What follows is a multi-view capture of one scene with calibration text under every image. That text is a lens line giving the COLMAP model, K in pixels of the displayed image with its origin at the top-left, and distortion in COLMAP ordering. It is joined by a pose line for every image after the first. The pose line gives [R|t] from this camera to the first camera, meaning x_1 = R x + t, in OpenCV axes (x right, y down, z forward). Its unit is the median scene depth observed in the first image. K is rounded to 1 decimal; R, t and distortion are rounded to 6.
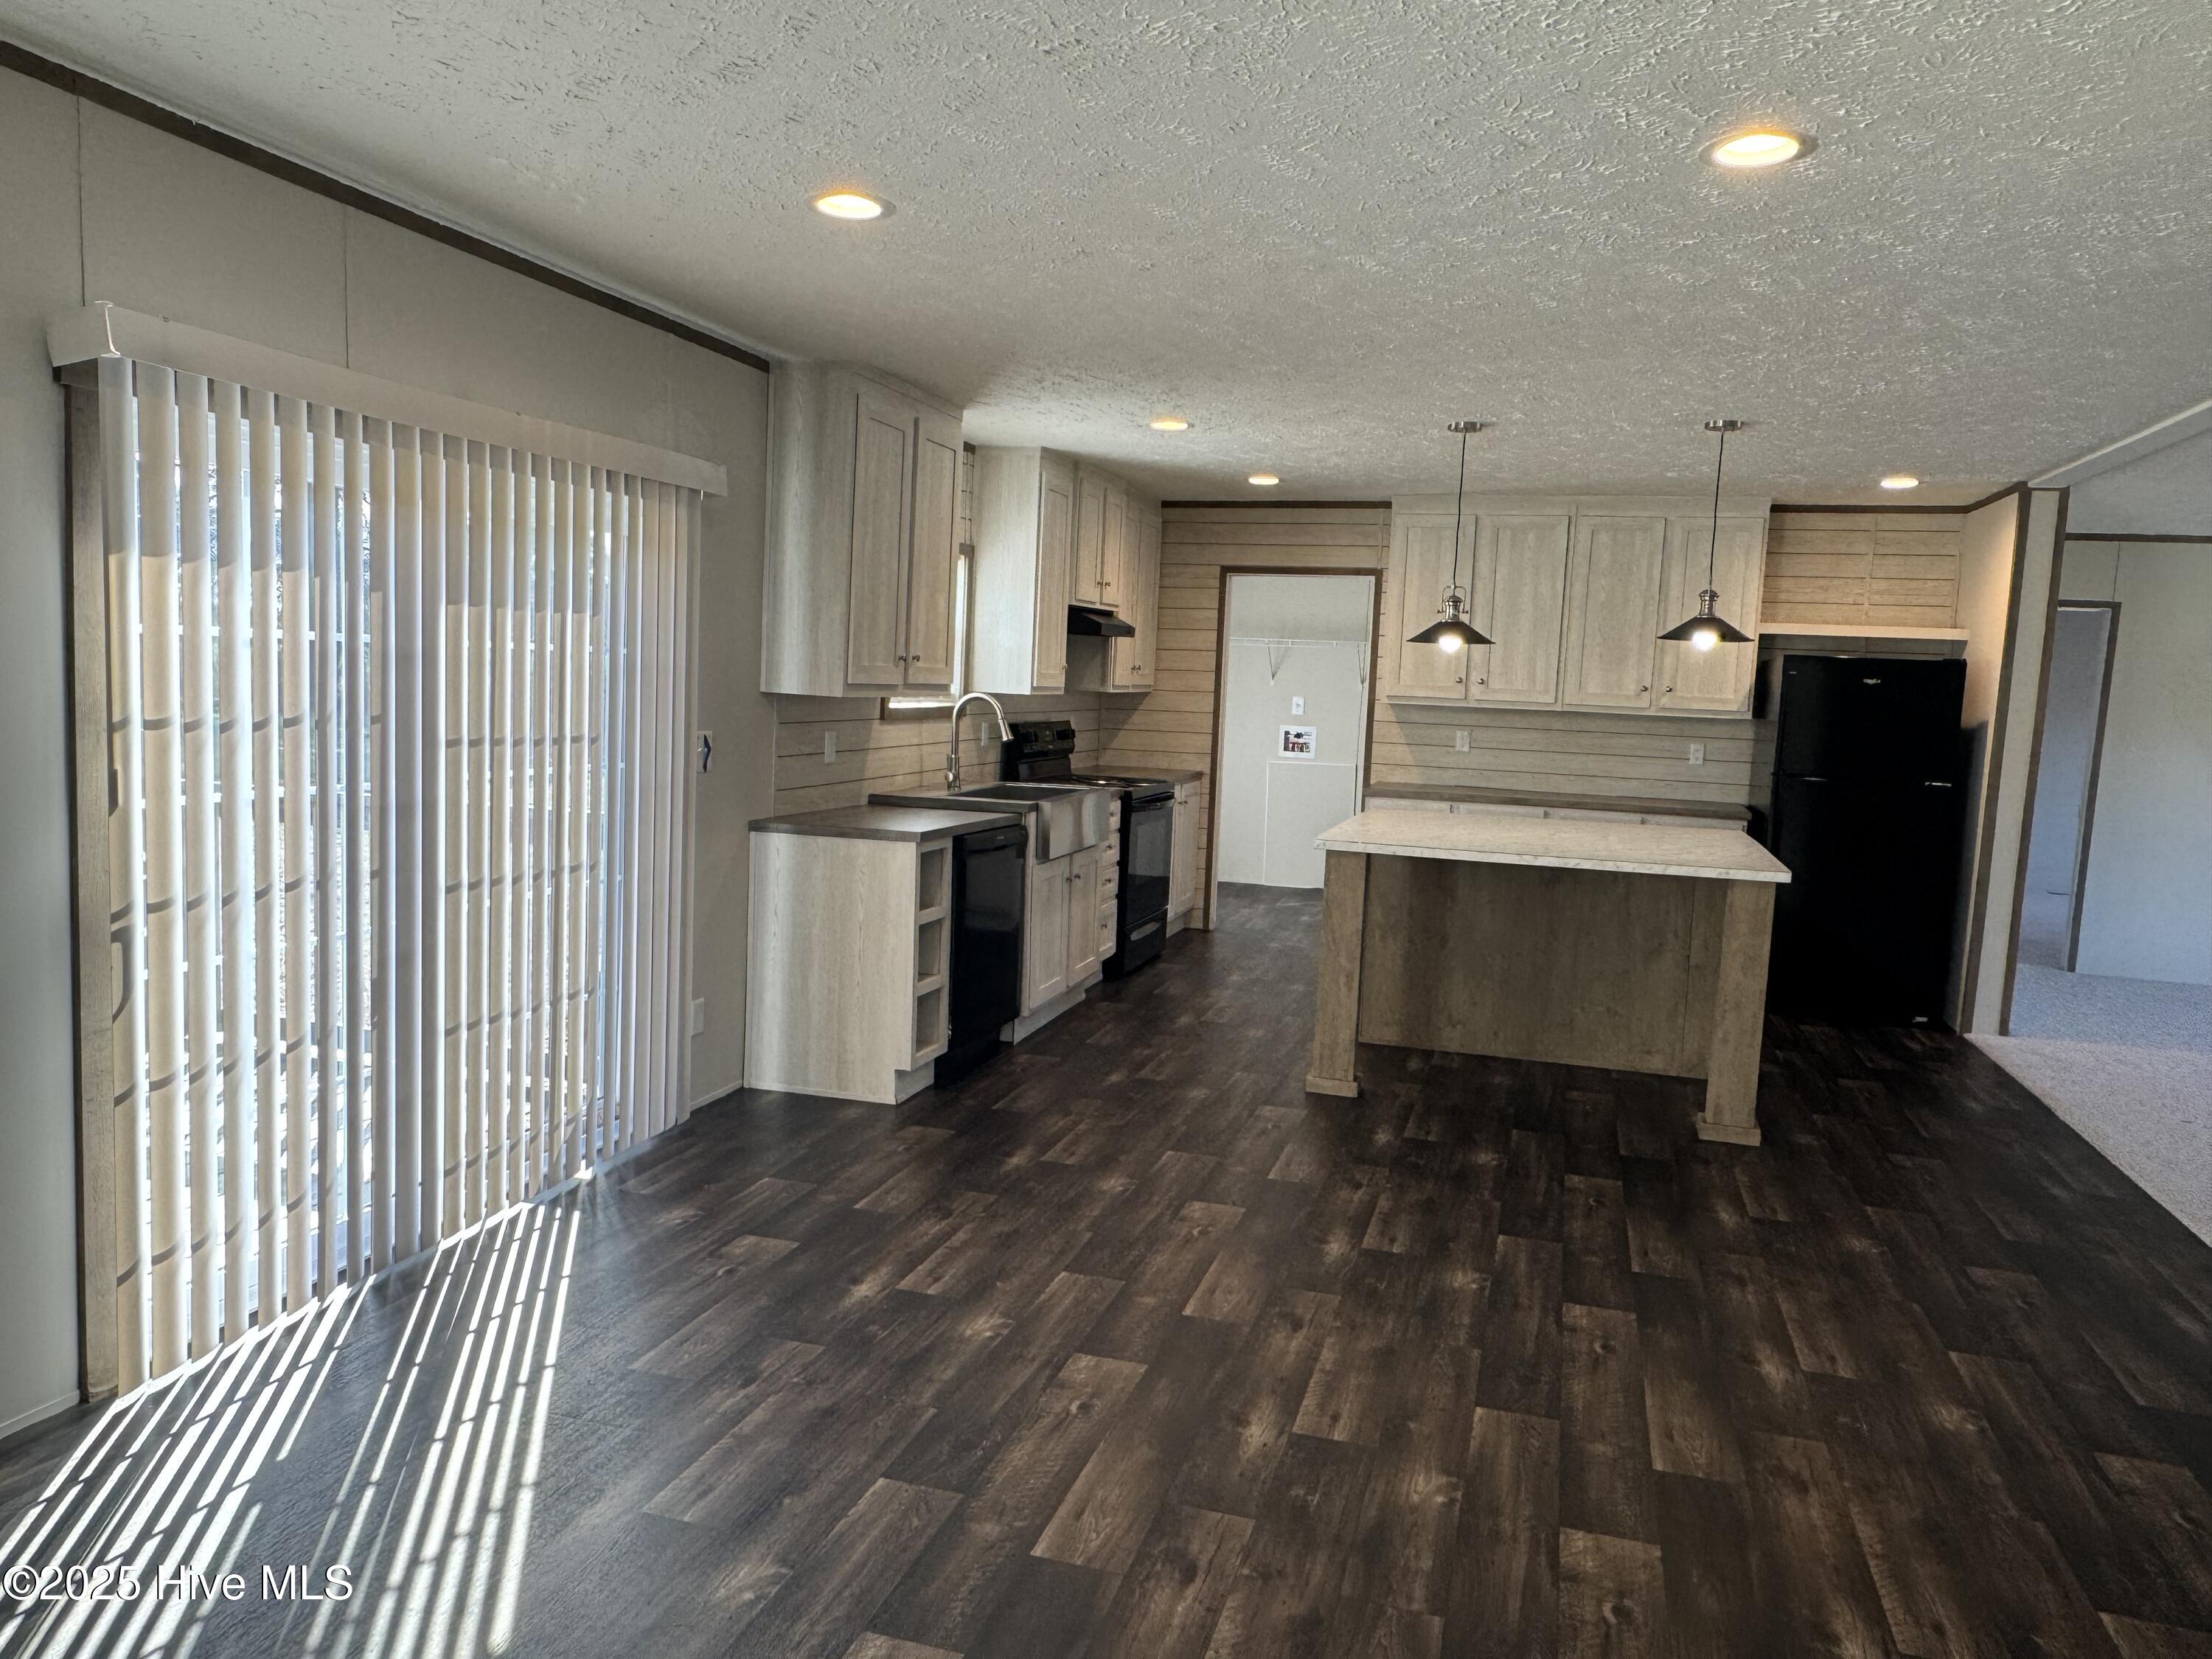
lens RADIAL K [[1512.8, 0, 1110.2], [0, 1512.8, 826.9], [0, 0, 1]] dist [-0.003684, 0.007487]
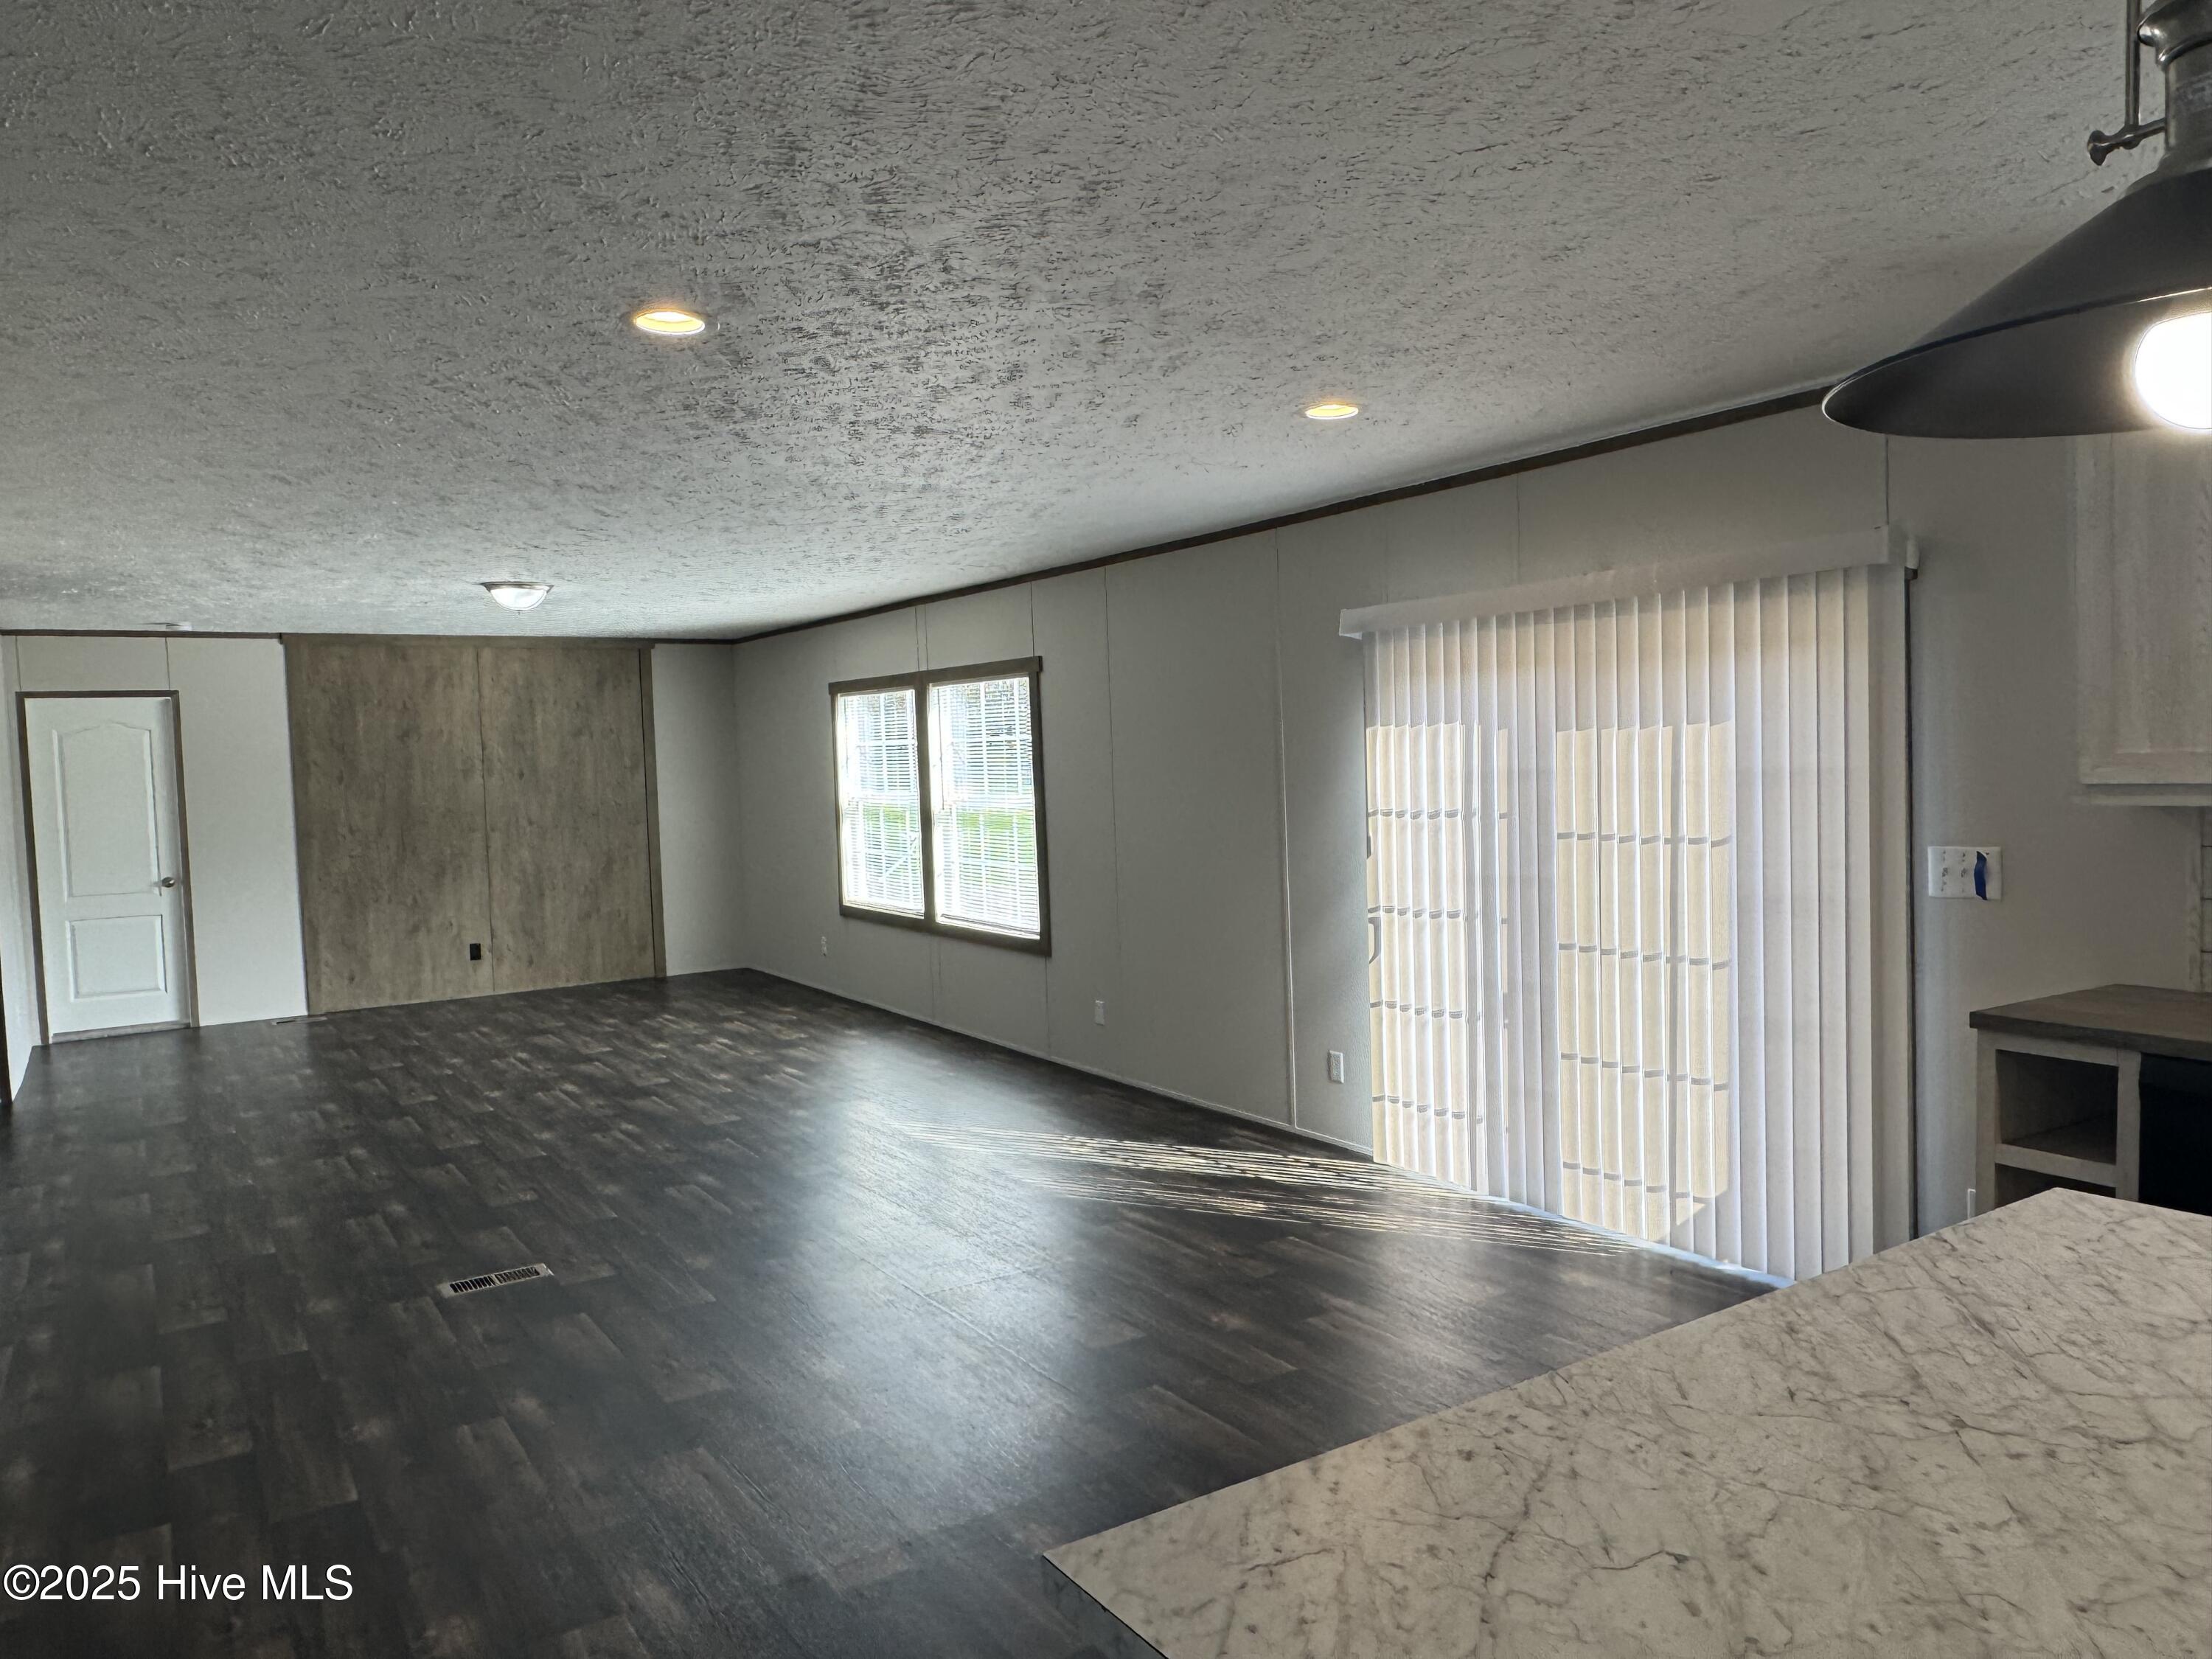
lens RADIAL K [[1512.8, 0, 1113.6], [0, 1512.8, 825.4], [0, 0, 1]] dist [-0.003684, 0.007487]
pose [[-0.640339, 0.006030, -0.768069, 0.464646], [-0.077115, 0.994412, 0.072098, -0.072519], [0.764212, 0.105396, -0.636296, 0.863582]]
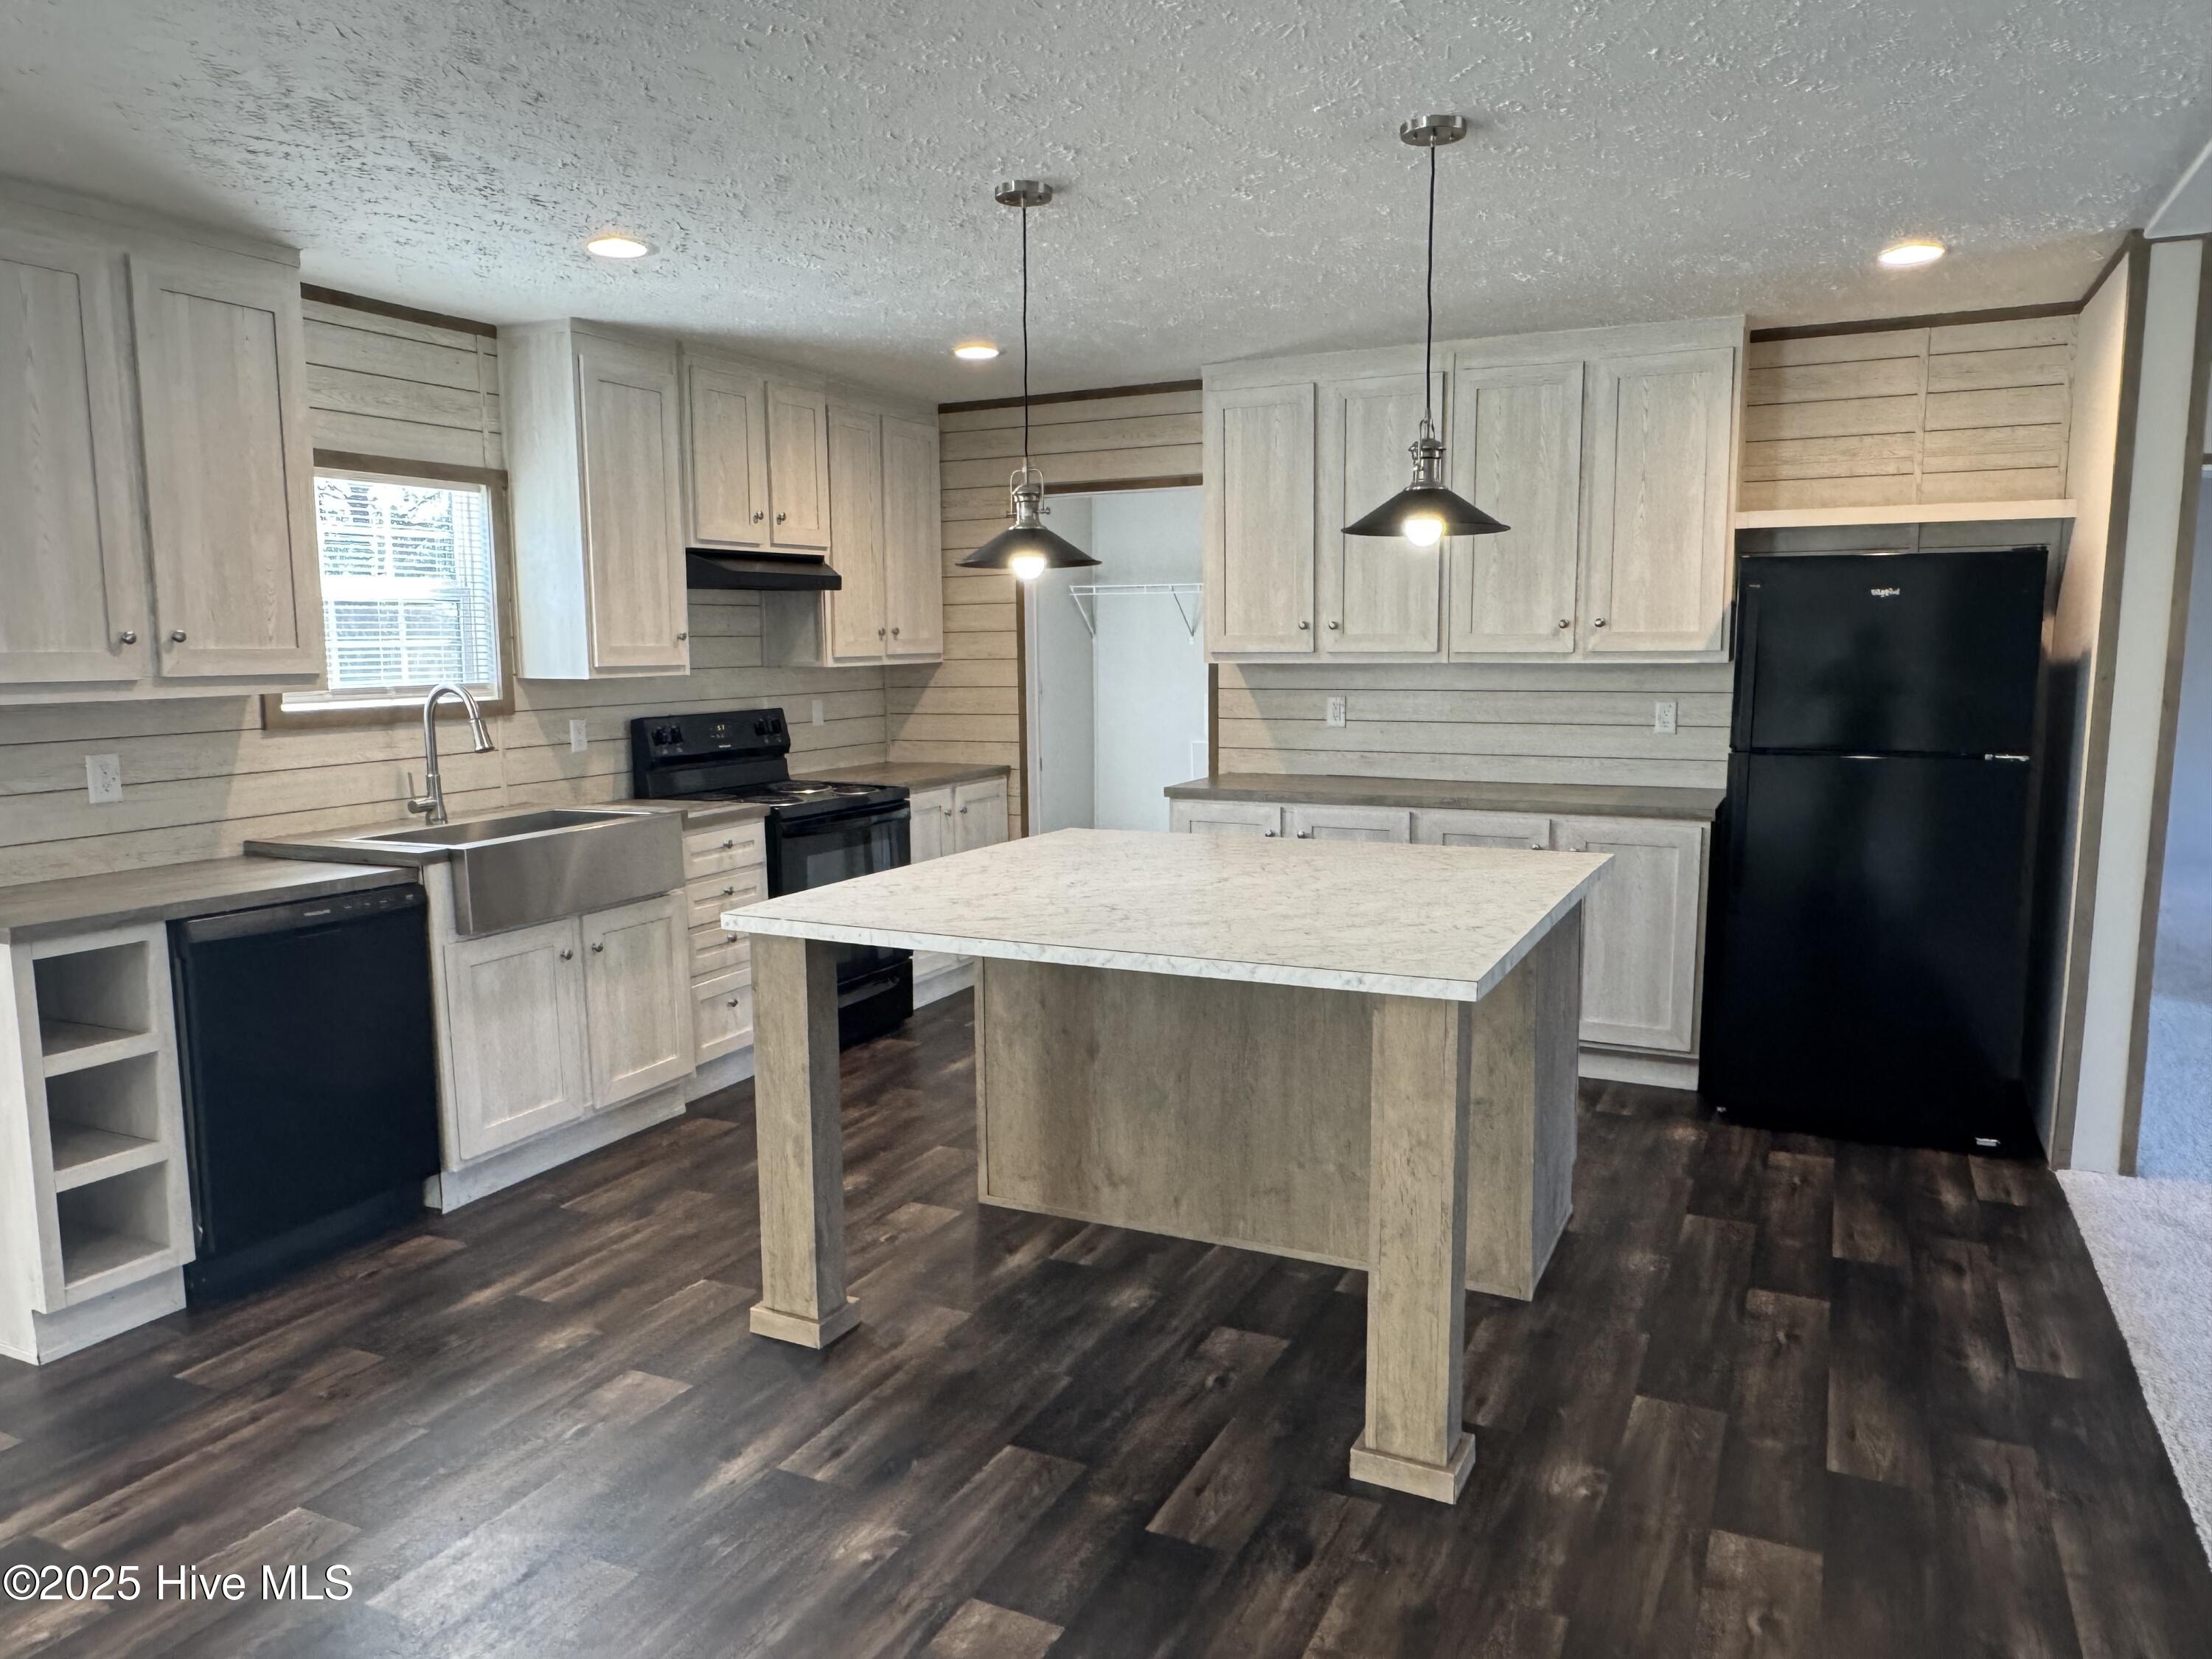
lens RADIAL K [[1512.8, 0, 1107.1], [0, 1512.8, 837.1], [0, 0, 1]] dist [-0.003684, 0.007487]
pose [[0.986245, -0.029196, -0.162689, 0.308510], [0.033833, 0.999094, 0.025802, -0.025679], [0.161788, -0.030952, 0.986340, 0.365442]]
